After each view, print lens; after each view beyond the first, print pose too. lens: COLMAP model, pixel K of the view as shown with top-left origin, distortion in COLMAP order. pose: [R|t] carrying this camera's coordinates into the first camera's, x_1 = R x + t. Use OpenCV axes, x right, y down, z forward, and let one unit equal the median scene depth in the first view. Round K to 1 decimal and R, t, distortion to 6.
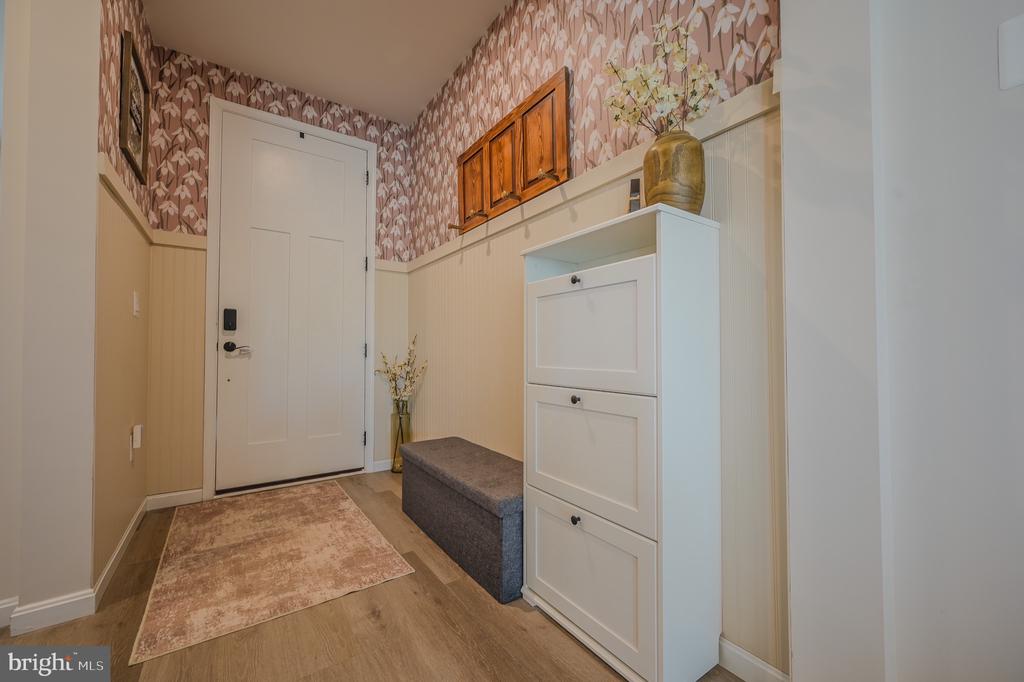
lens RADIAL K [[402.3, 0, 511.7], [0, 402.3, 344.2], [0, 0, 1]] dist [0.000990, -0.000025]
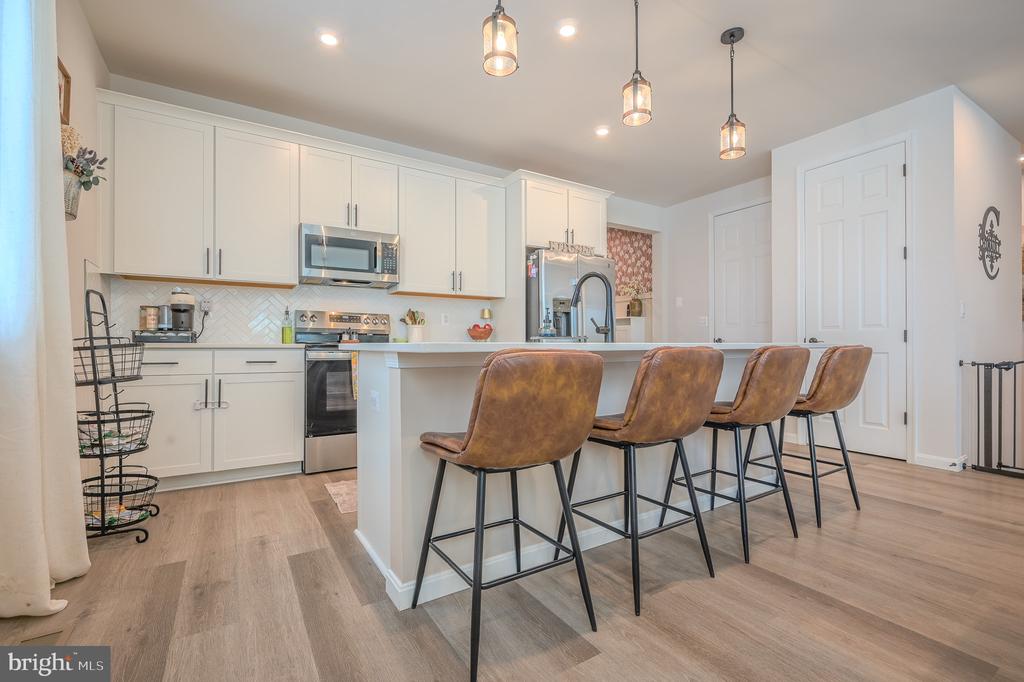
lens RADIAL K [[452.2, 0, 511.6], [0, 452.2, 343.8], [0, 0, 1]] dist [0.000115, 0.000095]
pose [[0.998491, -0.007804, -0.054360, -0.462919], [0.008456, 0.999895, 0.011777, -0.050086], [0.054263, -0.012219, 0.998452, -2.682299]]
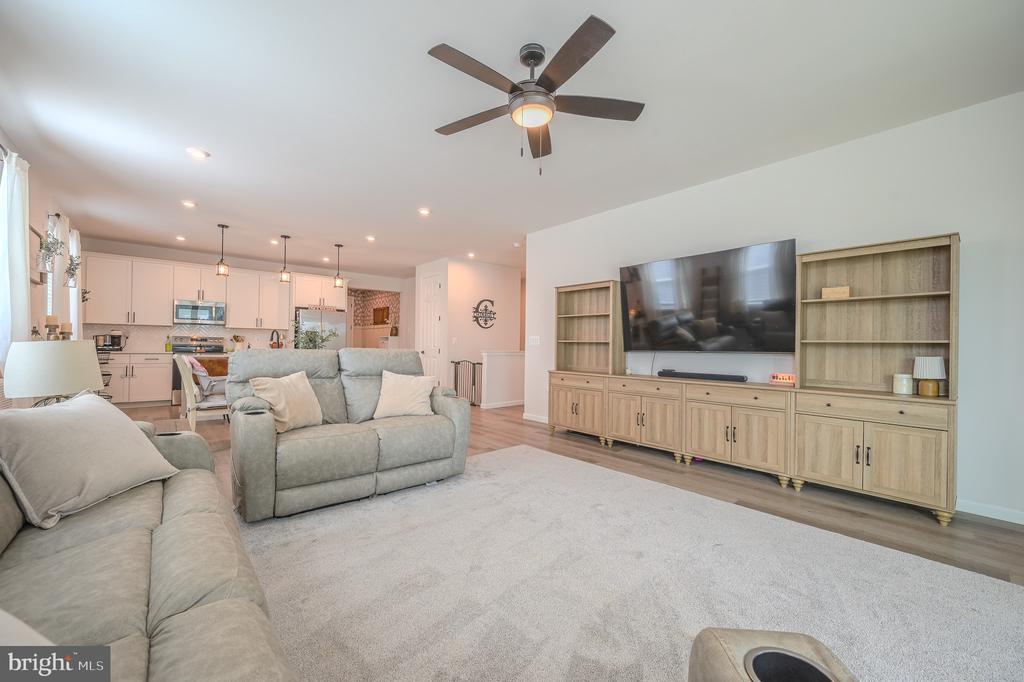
lens RADIAL K [[402.3, 0, 511.7], [0, 402.3, 344.1], [0, 0, 1]] dist [0.000990, -0.000025]
pose [[0.994695, 0.006861, 0.102638, 1.258810], [-0.007897, 0.999922, 0.009683, -0.158464], [-0.102563, -0.010442, 0.994672, -4.865251]]
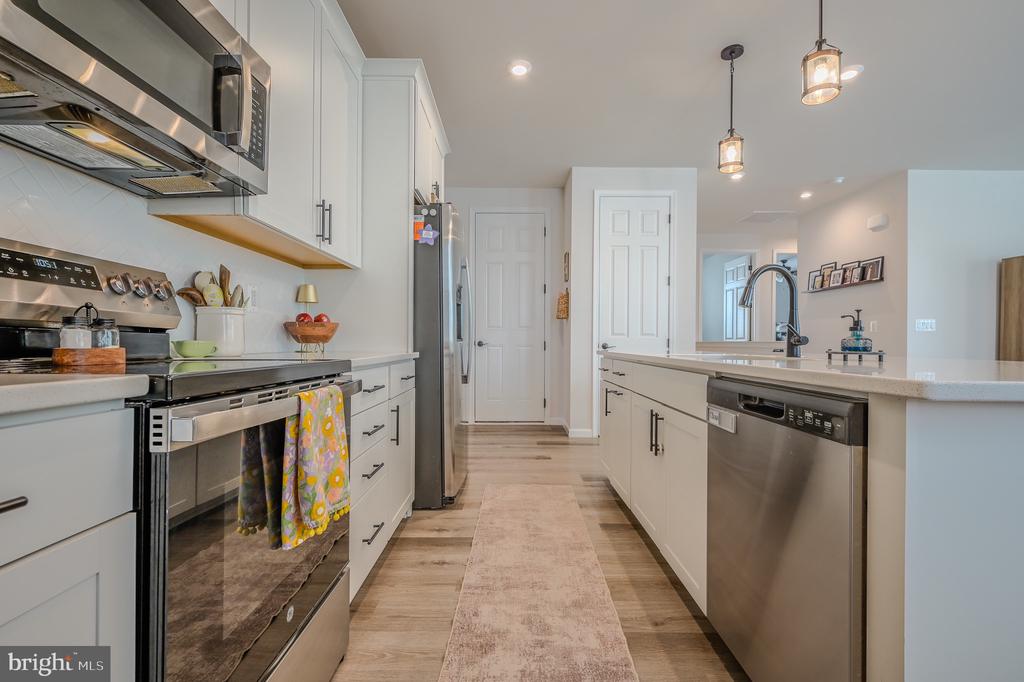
lens RADIAL K [[452.2, 0, 513.4], [0, 452.2, 340.1], [0, 0, 1]] dist [0.000115, 0.000095]
pose [[0.570086, 0.000868, 0.821585, -1.388346], [-0.013473, 0.999875, 0.008292, -0.069978], [-0.821475, -0.015796, 0.570026, -1.552915]]
